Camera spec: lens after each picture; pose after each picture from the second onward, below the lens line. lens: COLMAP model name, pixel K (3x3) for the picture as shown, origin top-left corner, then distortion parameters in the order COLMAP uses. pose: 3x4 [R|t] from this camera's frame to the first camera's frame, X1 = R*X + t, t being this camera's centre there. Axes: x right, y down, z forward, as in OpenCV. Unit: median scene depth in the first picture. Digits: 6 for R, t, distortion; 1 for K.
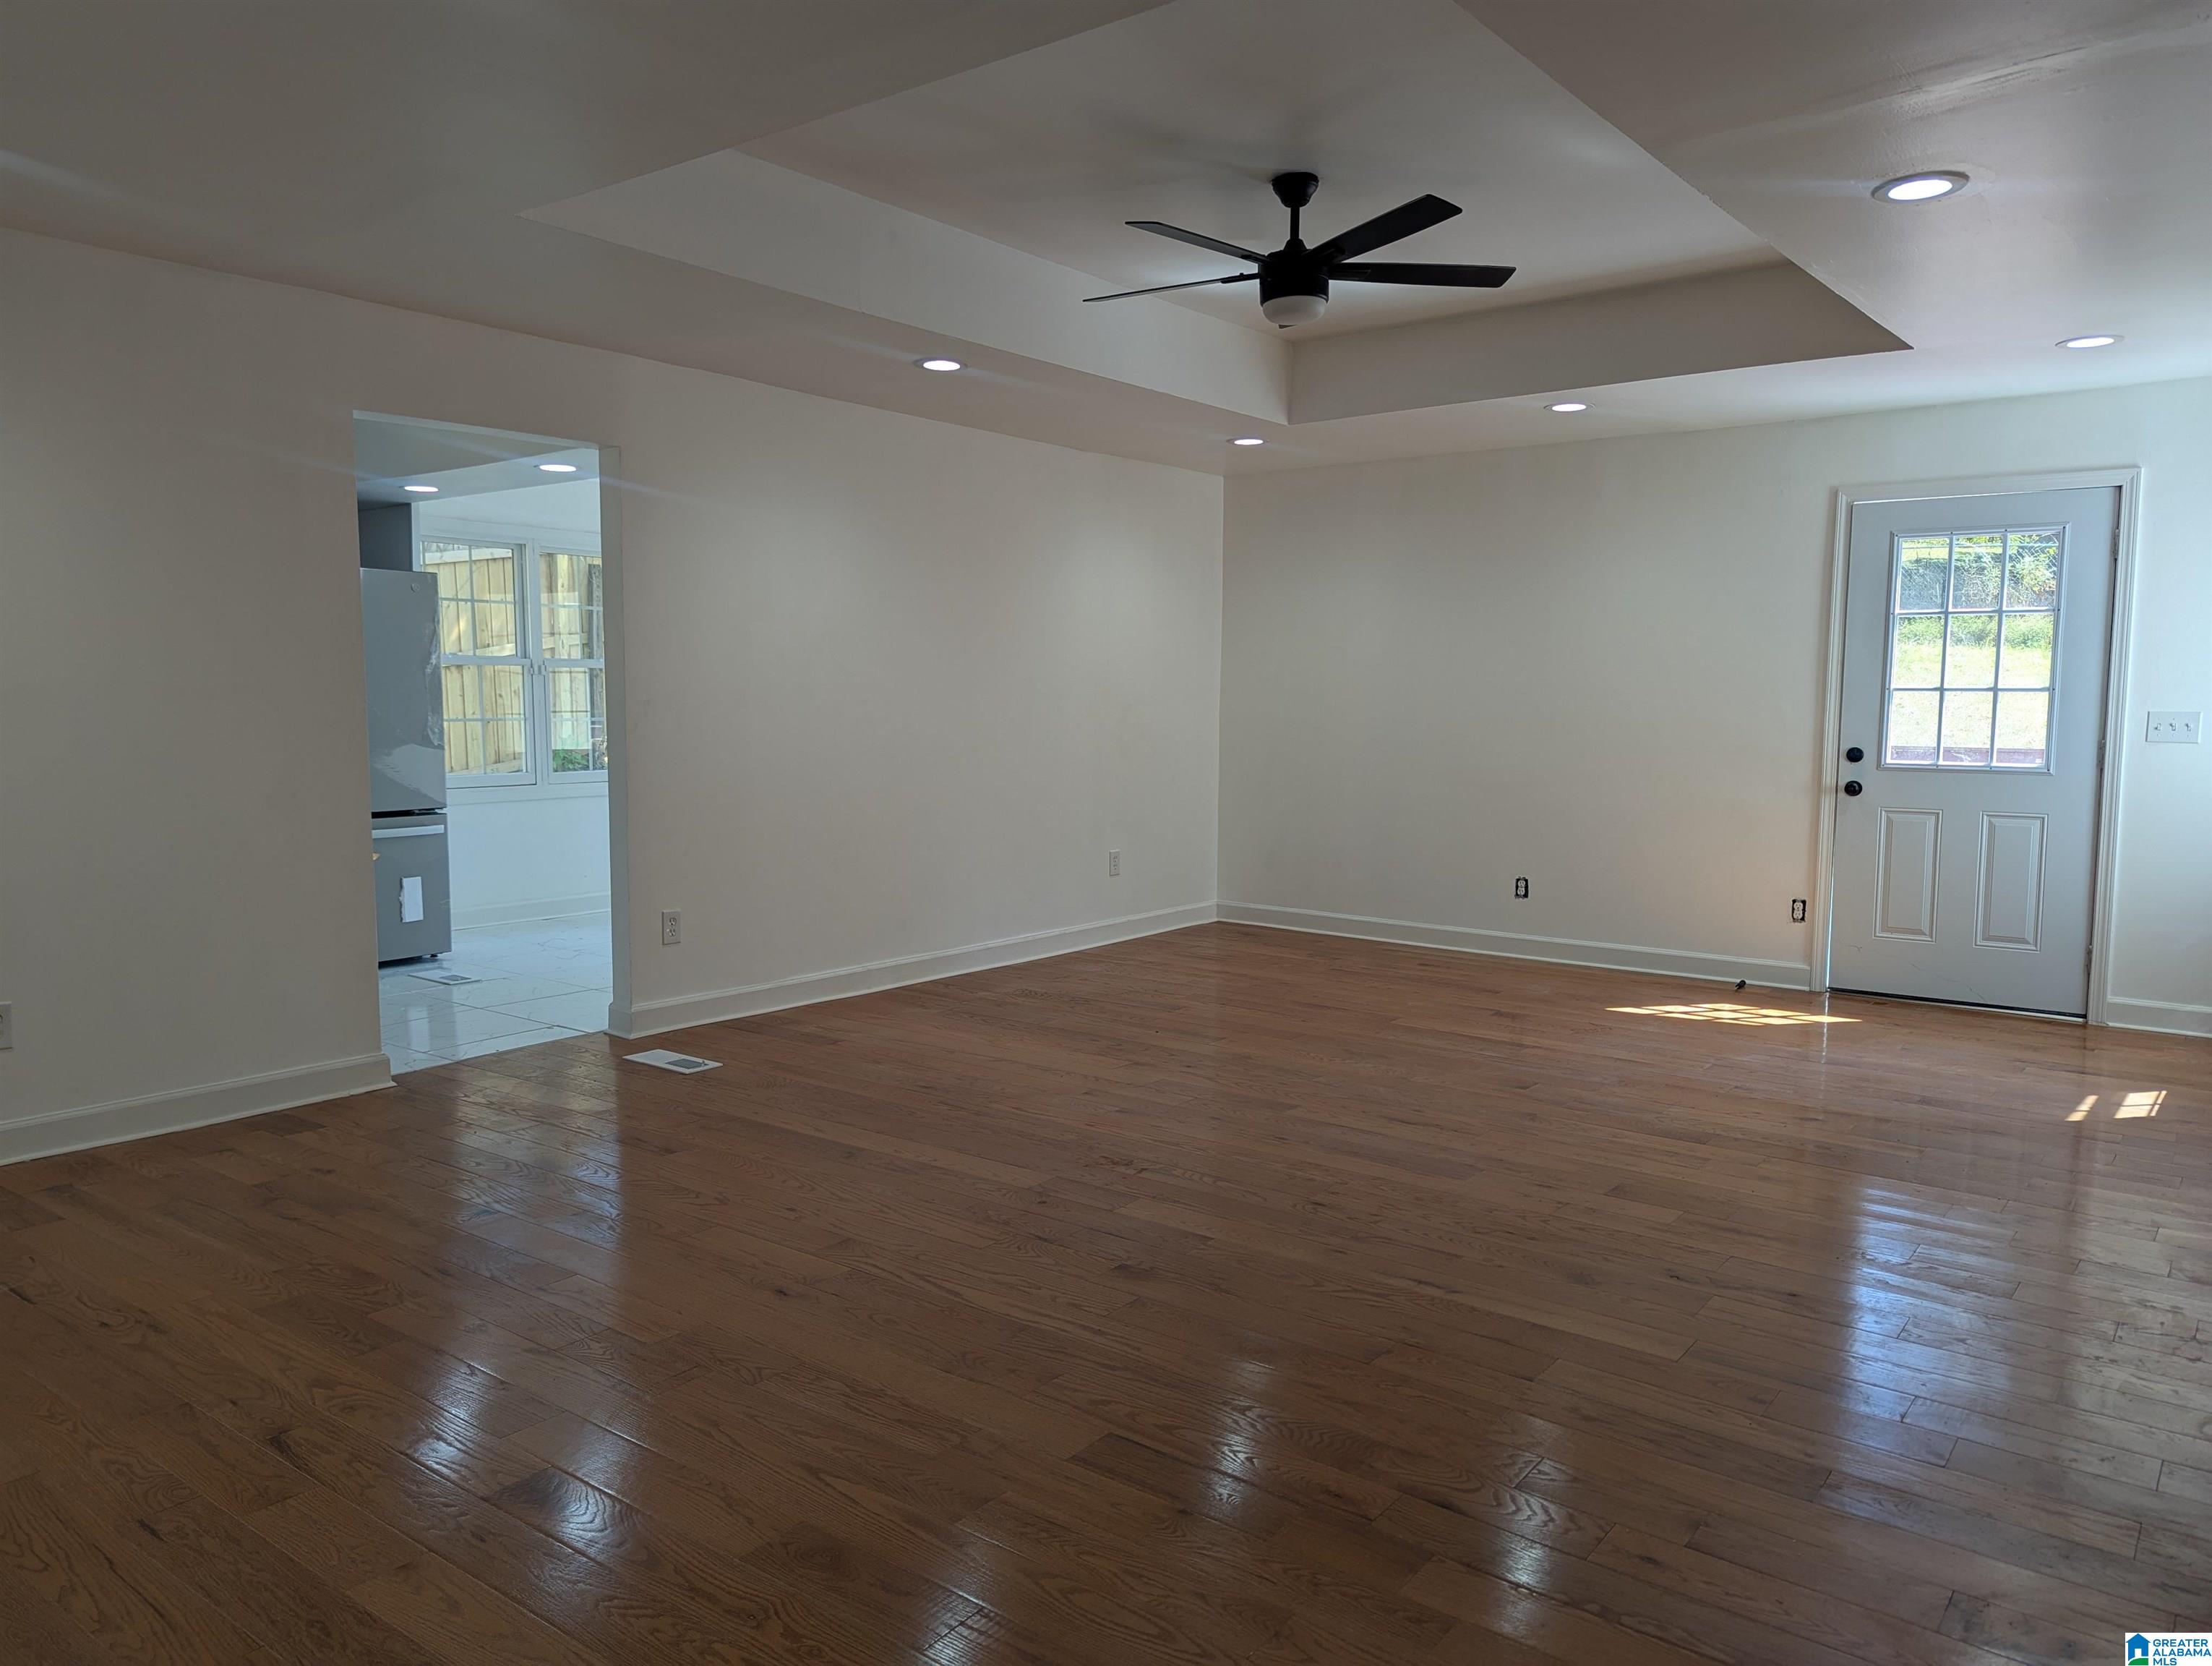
lens RADIAL K [[1578.0, 0, 1106.0], [0, 1578.0, 833.0], [0, 0, 1]] dist [0.062433, -0.064947]
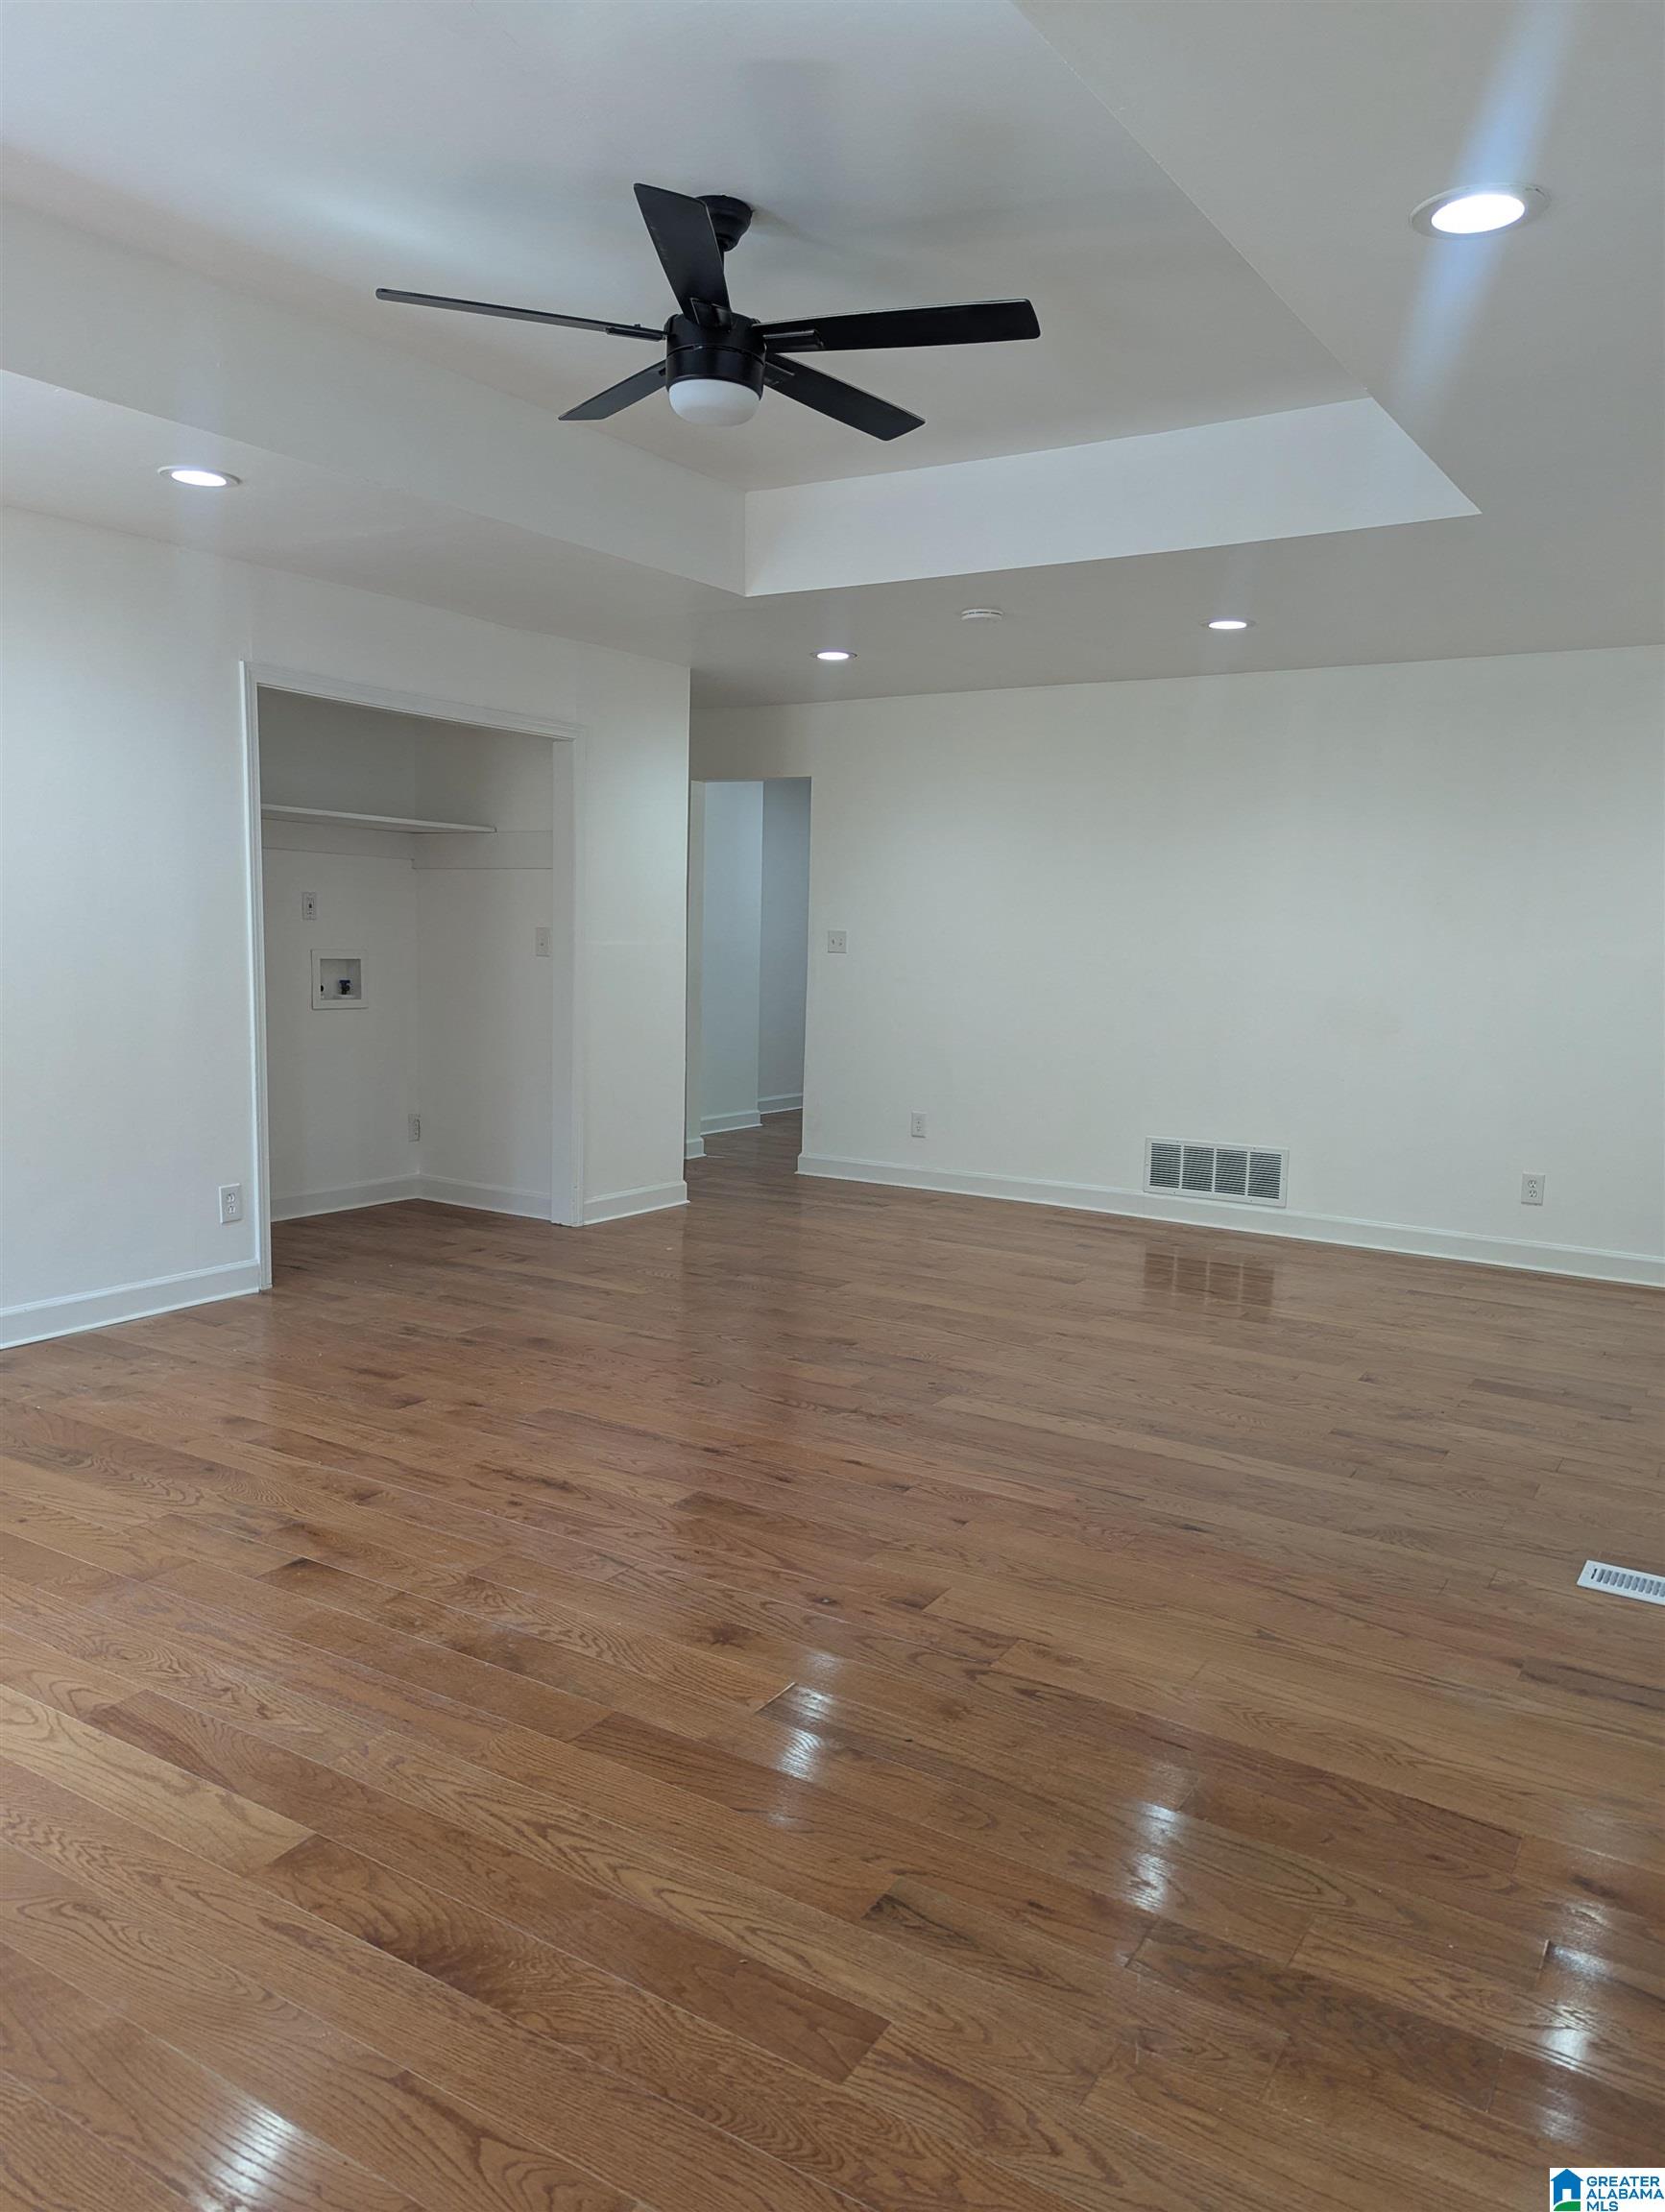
lens RADIAL K [[1541.4, 0, 831.5], [0, 1541.4, 1117.6], [0, 0, 1]] dist [0.065144, -0.063742]
pose [[-0.995045, -0.016872, -0.097985, 0.126353], [-0.037876, 0.975512, 0.216660, -0.174152], [0.091930, 0.219298, -0.971317, 1.736657]]
